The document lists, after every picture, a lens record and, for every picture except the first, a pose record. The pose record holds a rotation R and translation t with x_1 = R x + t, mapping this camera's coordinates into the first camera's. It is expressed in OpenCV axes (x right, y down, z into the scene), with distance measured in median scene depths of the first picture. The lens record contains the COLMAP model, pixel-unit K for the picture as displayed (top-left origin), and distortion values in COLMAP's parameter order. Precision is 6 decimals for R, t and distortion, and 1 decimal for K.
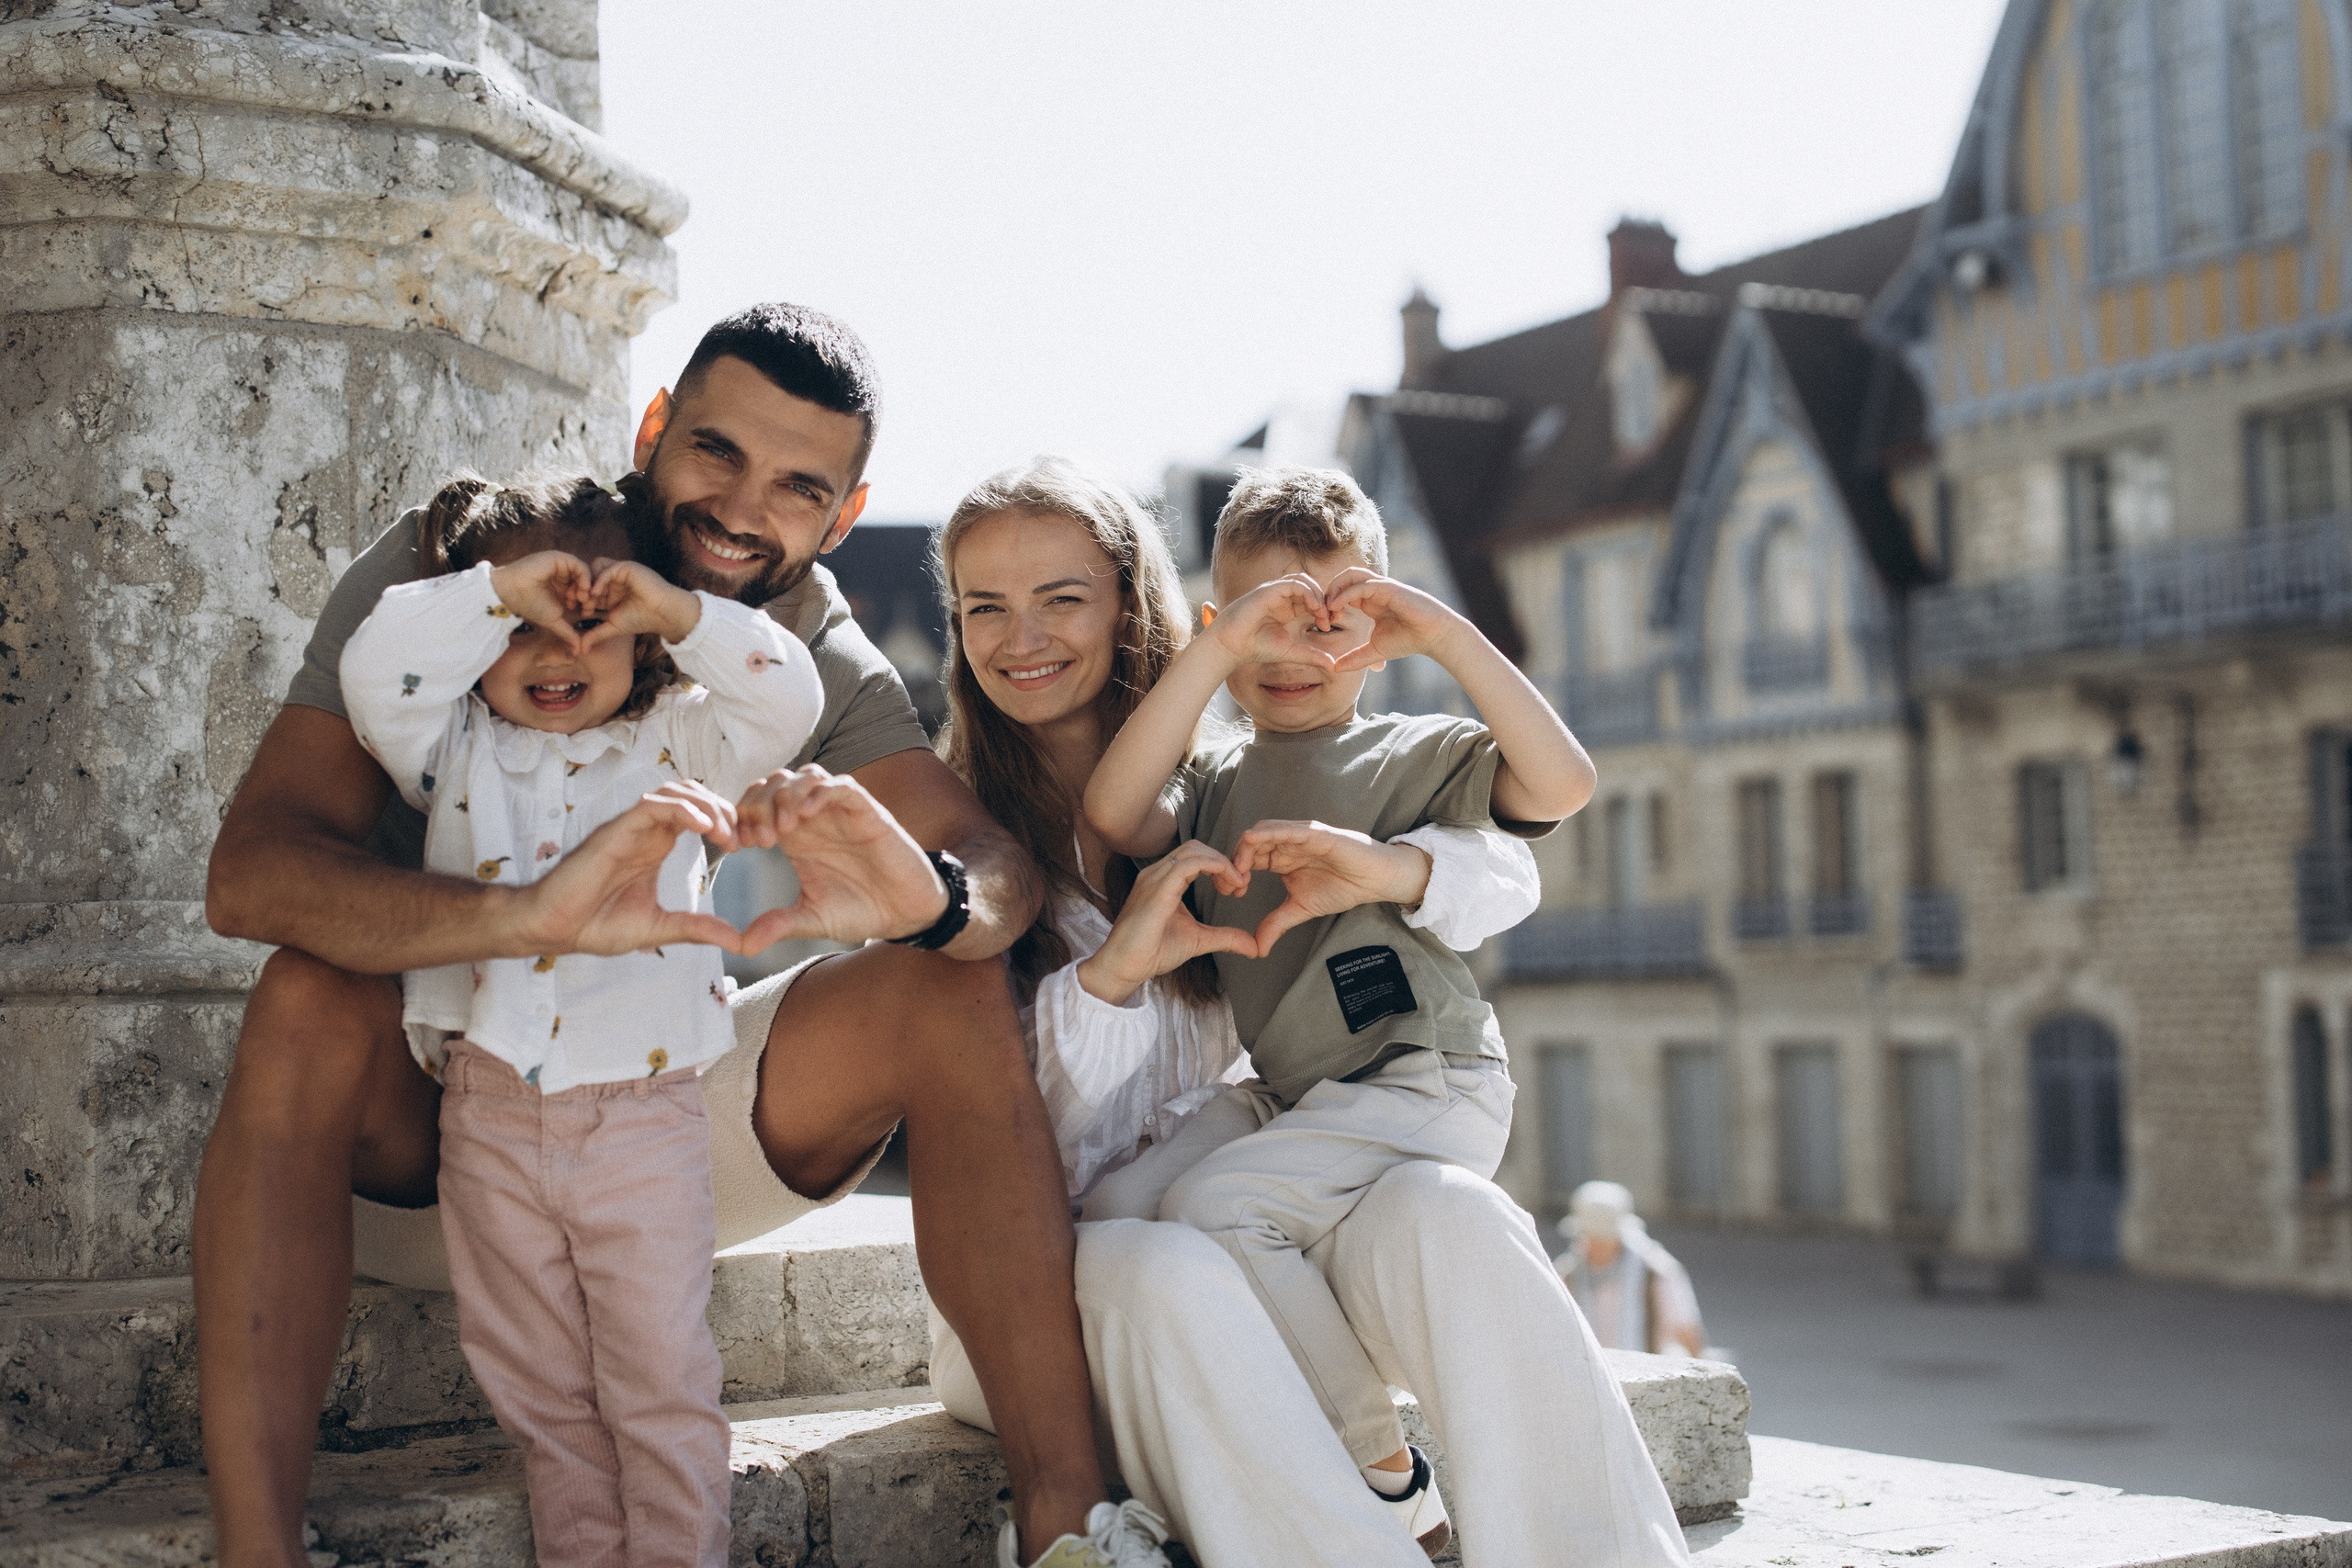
lens RADIAL K [[3419.0, 0, 1189.9], [0, 3419.0, 787.9], [0, 0, 1]] dist [0.020761, -0.020889]
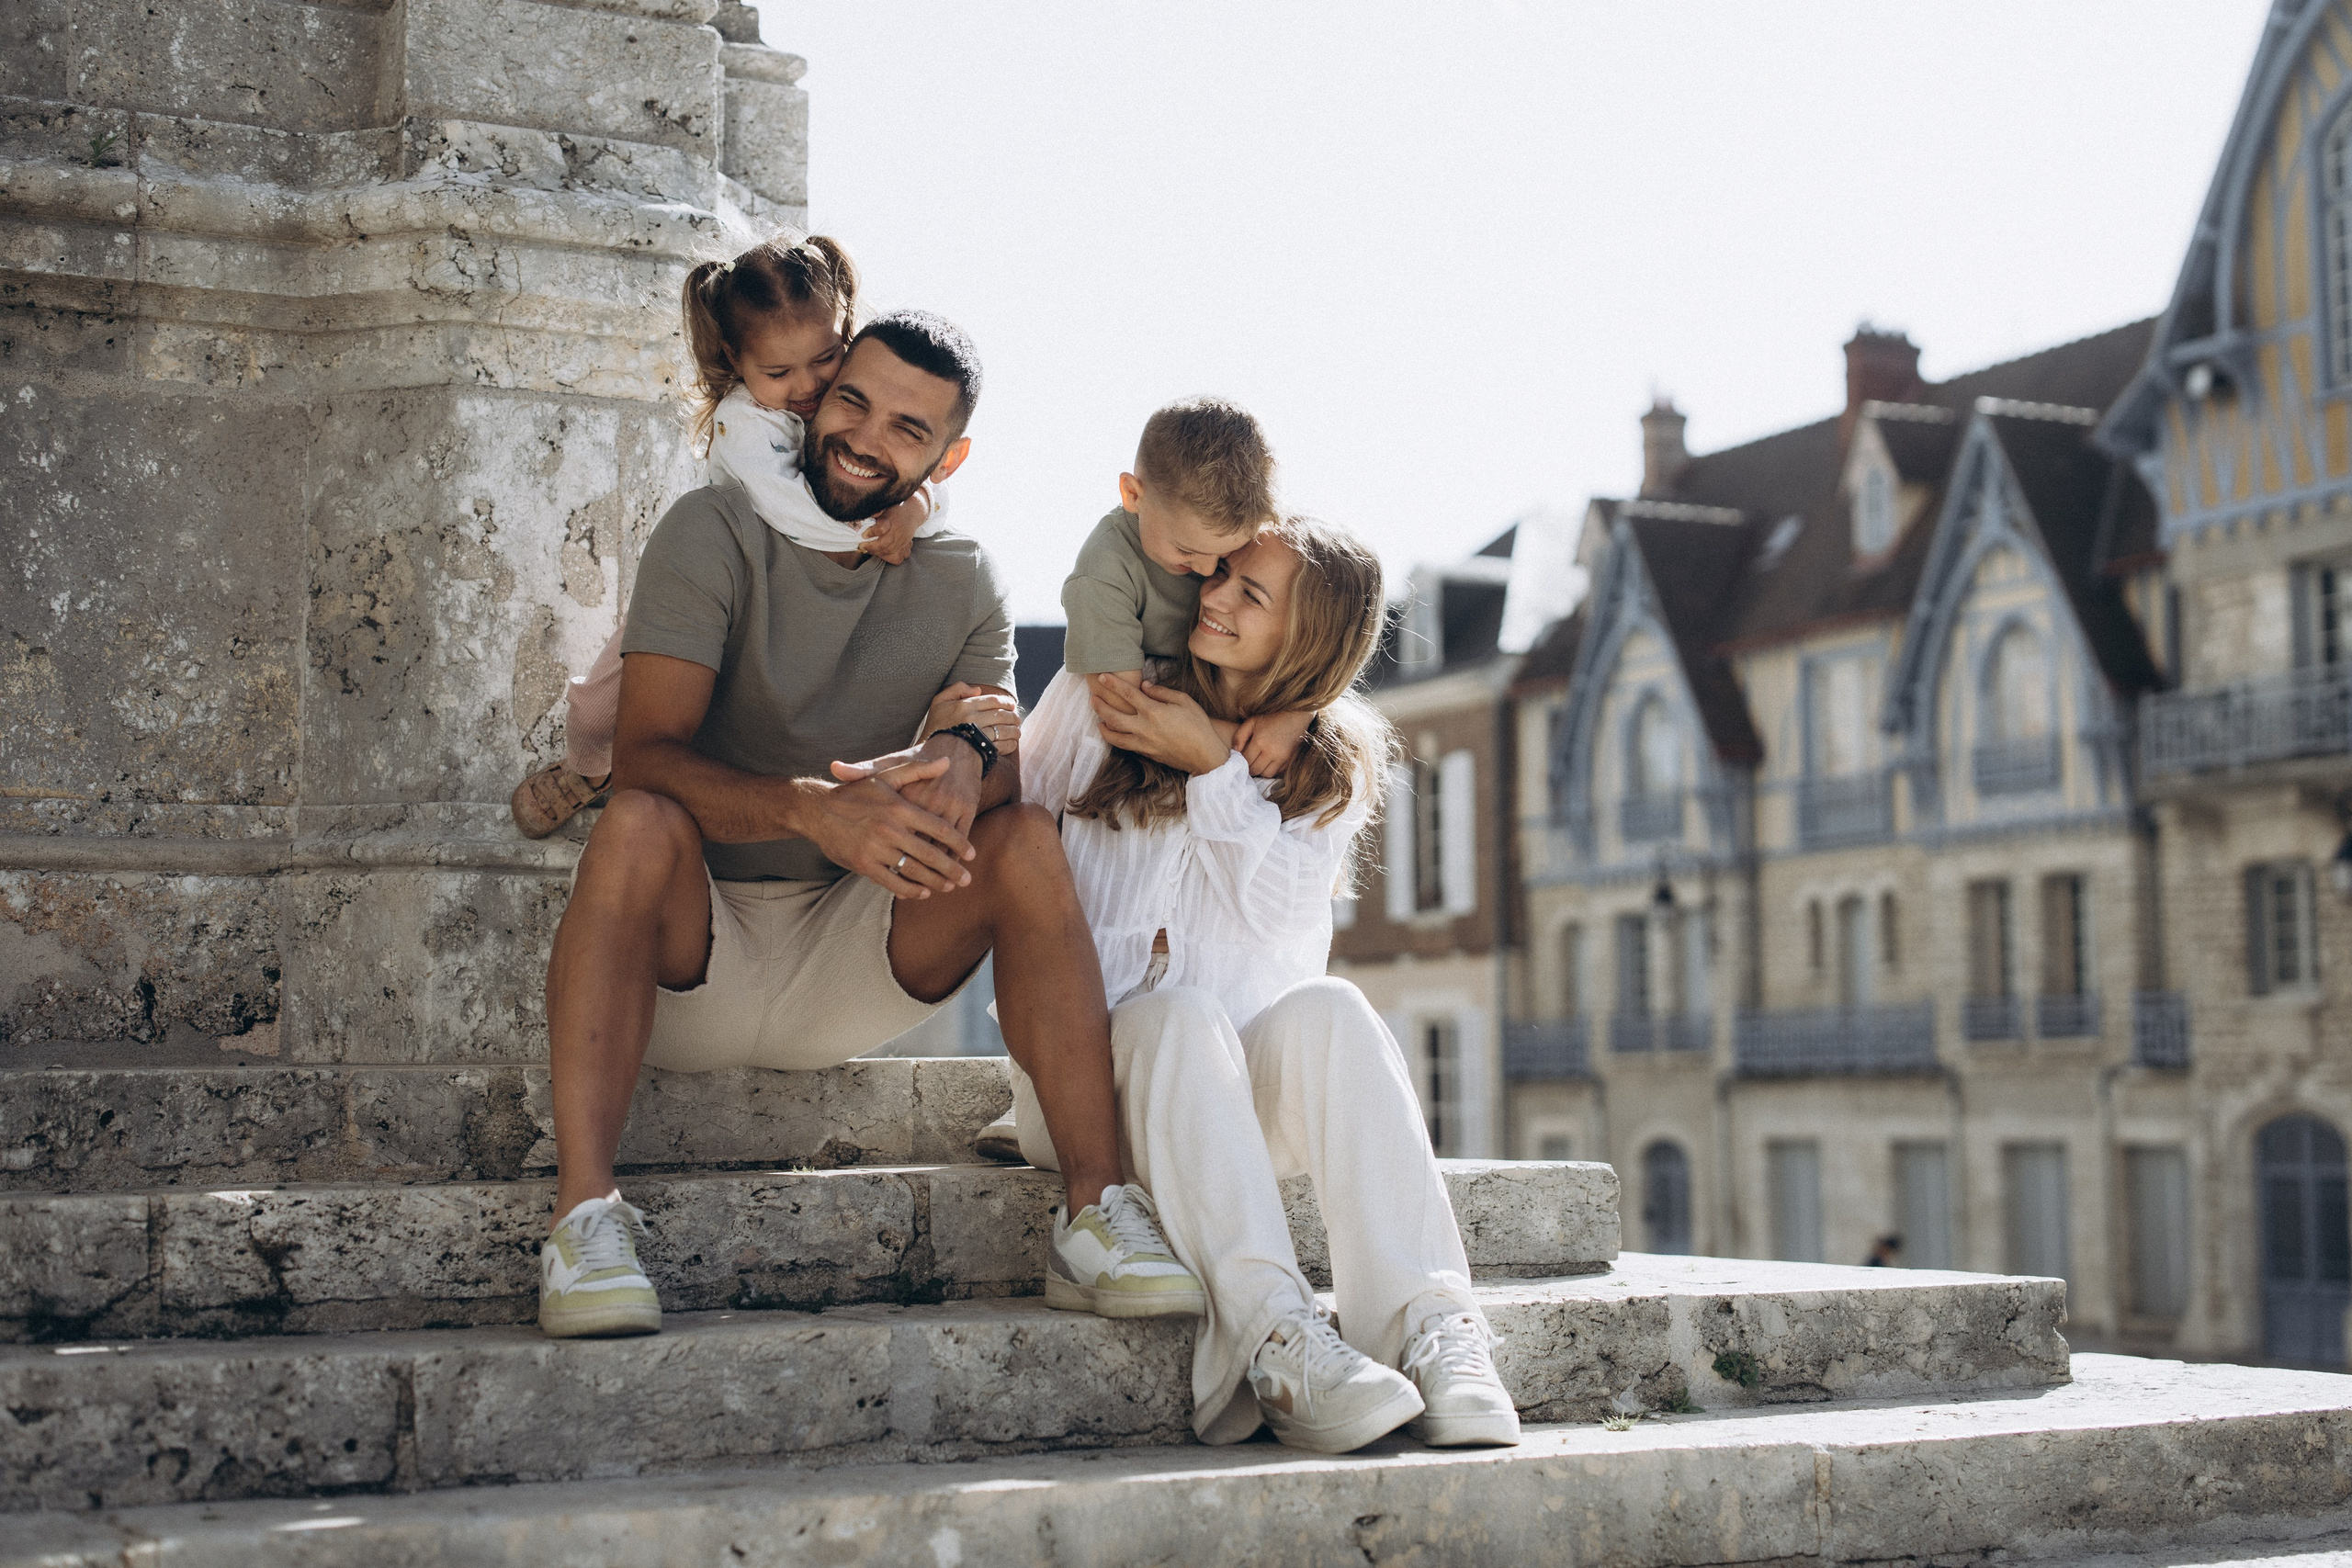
lens RADIAL K [[3413.9, 0, 1189.7], [0, 3413.9, 788.4], [0, 0, 1]] dist [0.005838, 0.087311]
pose [[0.996982, 0.011321, -0.076801, 0.095386], [-0.013755, 0.999417, -0.031239, 0.064674], [0.076402, 0.032201, 0.996557, -0.366793]]
